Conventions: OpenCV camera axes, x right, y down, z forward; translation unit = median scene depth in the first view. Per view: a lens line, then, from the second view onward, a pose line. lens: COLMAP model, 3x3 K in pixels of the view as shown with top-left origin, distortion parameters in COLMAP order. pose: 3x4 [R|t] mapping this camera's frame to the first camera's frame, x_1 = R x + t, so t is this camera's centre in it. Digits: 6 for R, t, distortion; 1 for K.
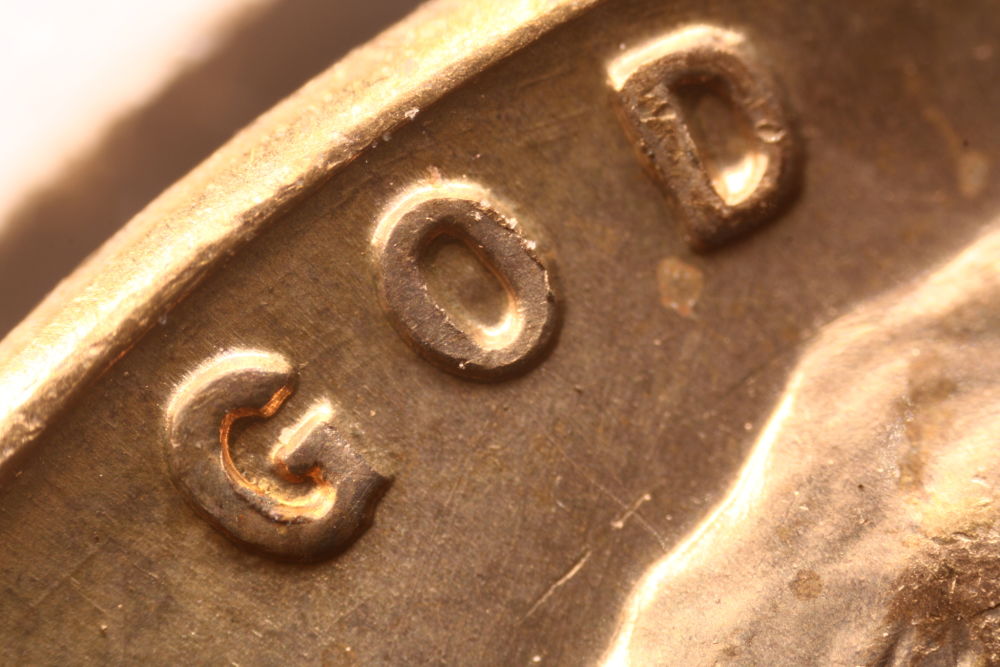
lens RADIAL K [[460.6, 0, 500.6], [0, 460.6, 333.7], [0, 0, 1]] dist [0.000735, 0.000308]
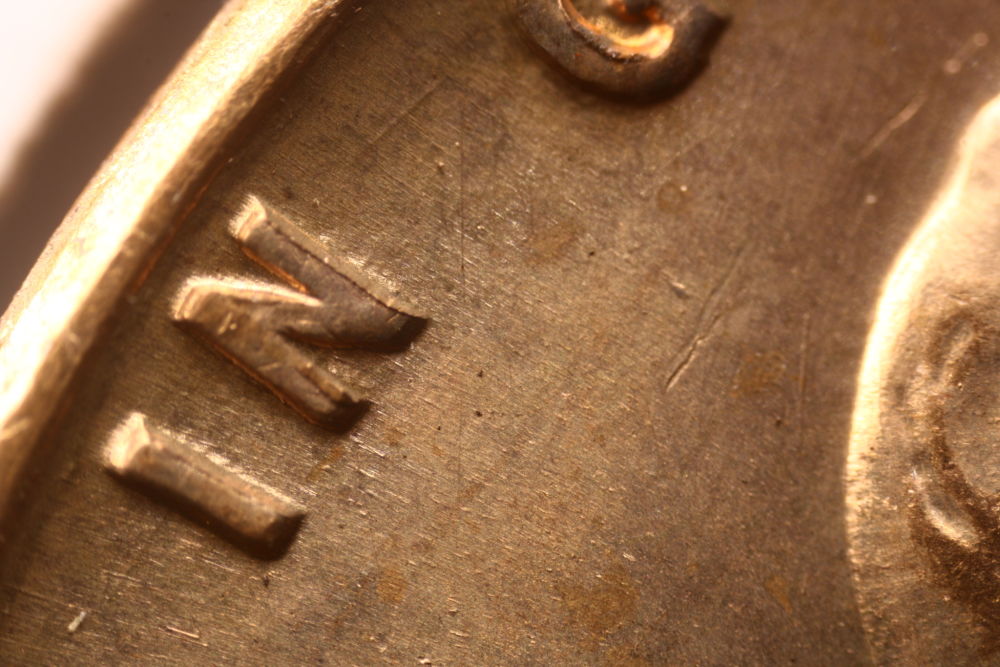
lens RADIAL K [[460.6, 0, 499.8], [0, 460.6, 333.2], [0, 0, 1]] dist [0.000735, 0.000308]
pose [[0.999989, 0.004561, 0.001163, -0.731992], [-0.004562, 0.999989, 0.001172, 1.001483], [-0.001158, -0.001177, 0.999999, -0.002939]]
